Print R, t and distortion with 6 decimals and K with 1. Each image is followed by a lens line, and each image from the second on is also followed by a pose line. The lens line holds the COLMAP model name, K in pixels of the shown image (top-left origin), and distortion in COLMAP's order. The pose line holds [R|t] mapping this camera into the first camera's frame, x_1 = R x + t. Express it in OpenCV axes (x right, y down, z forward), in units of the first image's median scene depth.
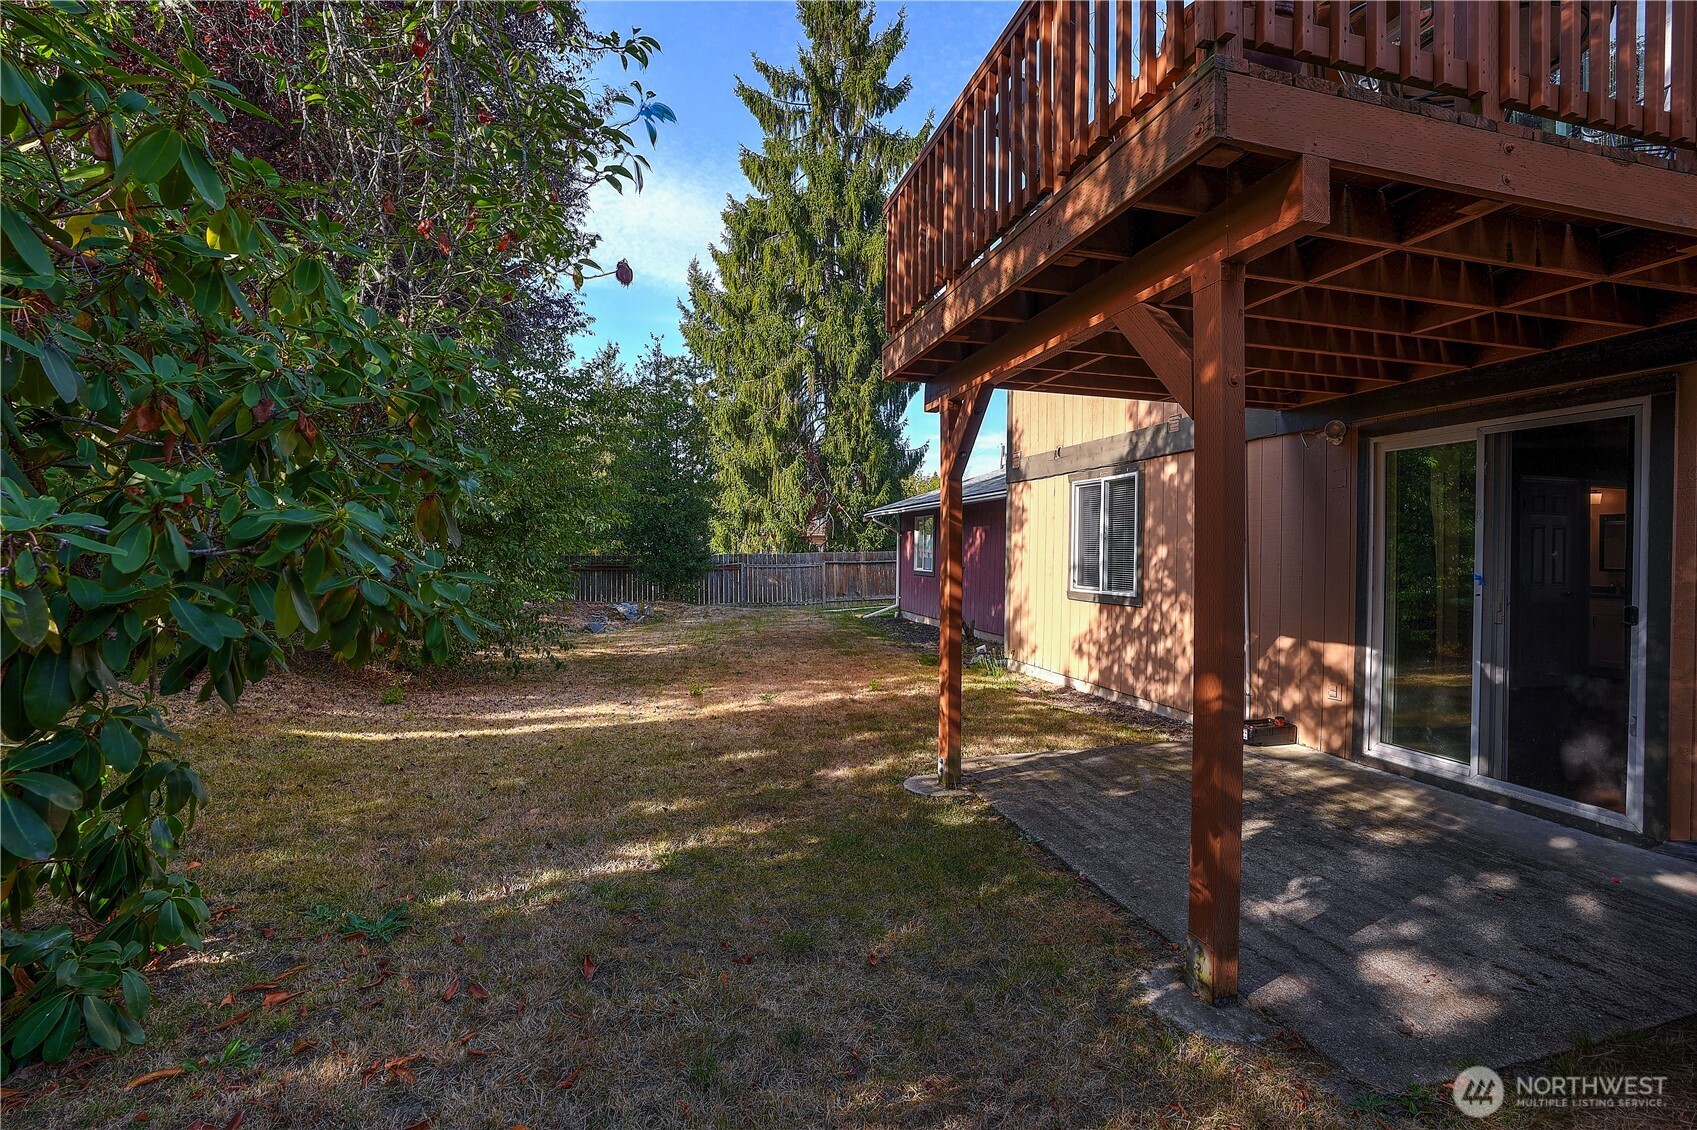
lens RADIAL K [[783.7, 0, 853.1], [0, 783.7, 555.5], [0, 0, 1]] dist [-0.072131, 0.029826]
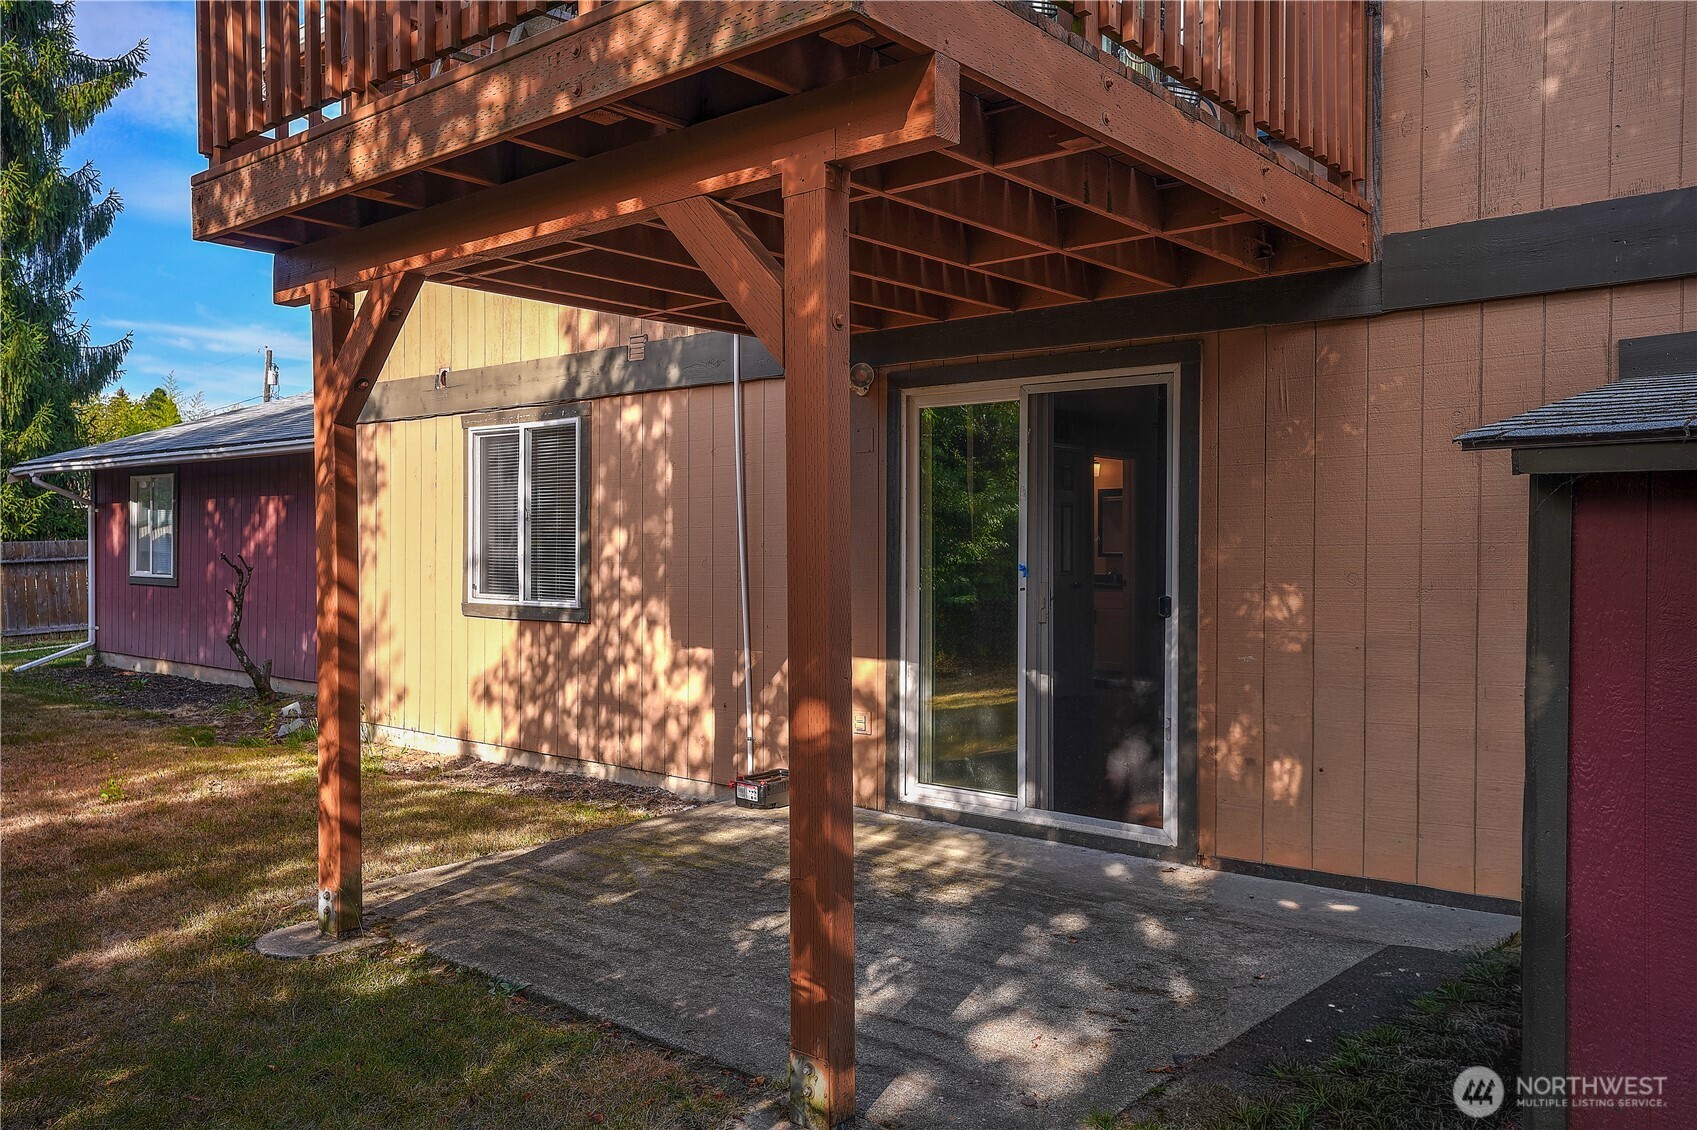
lens RADIAL K [[1284.7, 0, 850.1], [0, 1284.7, 559.3], [0, 0, 1]] dist [0.019064, 0.005985]
pose [[0.817372, -0.018194, 0.575823, -0.130411], [0.011125, 0.999813, 0.015800, -0.004306], [-0.576003, -0.006508, 0.817422, -0.035994]]
